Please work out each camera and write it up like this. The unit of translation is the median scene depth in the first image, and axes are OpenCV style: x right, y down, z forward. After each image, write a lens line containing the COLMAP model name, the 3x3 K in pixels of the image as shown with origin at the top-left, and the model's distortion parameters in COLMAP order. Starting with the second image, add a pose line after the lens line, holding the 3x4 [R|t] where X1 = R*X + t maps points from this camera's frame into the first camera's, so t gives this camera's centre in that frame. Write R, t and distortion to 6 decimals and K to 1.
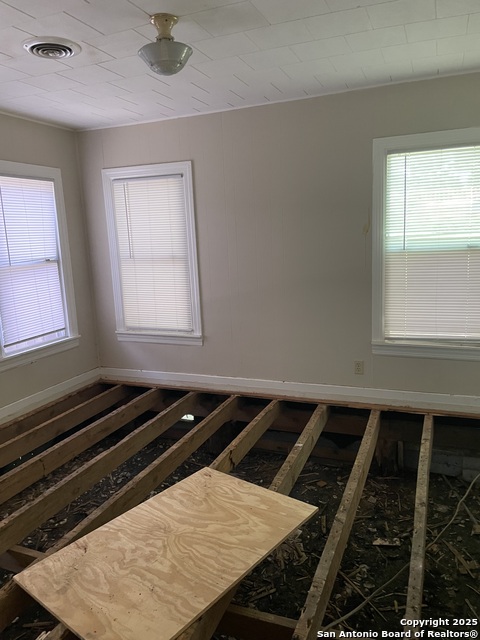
lens RADIAL K [[481.4, 0, 240.4], [0, 481.4, 320.1], [0, 0, 1]] dist [0.064771, -0.093056]
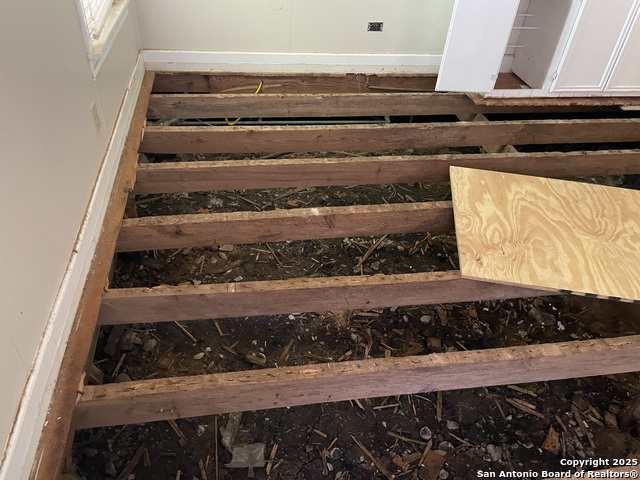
lens RADIAL K [[481.4, 0, 319.1], [0, 481.4, 238.8], [0, 0, 1]] dist [0.064771, -0.093056]
pose [[-0.515901, -0.535076, 0.668984, -0.456624], [0.110056, 0.733062, 0.671199, -0.199870], [-0.849549, 0.419898, -0.319299, 1.677382]]
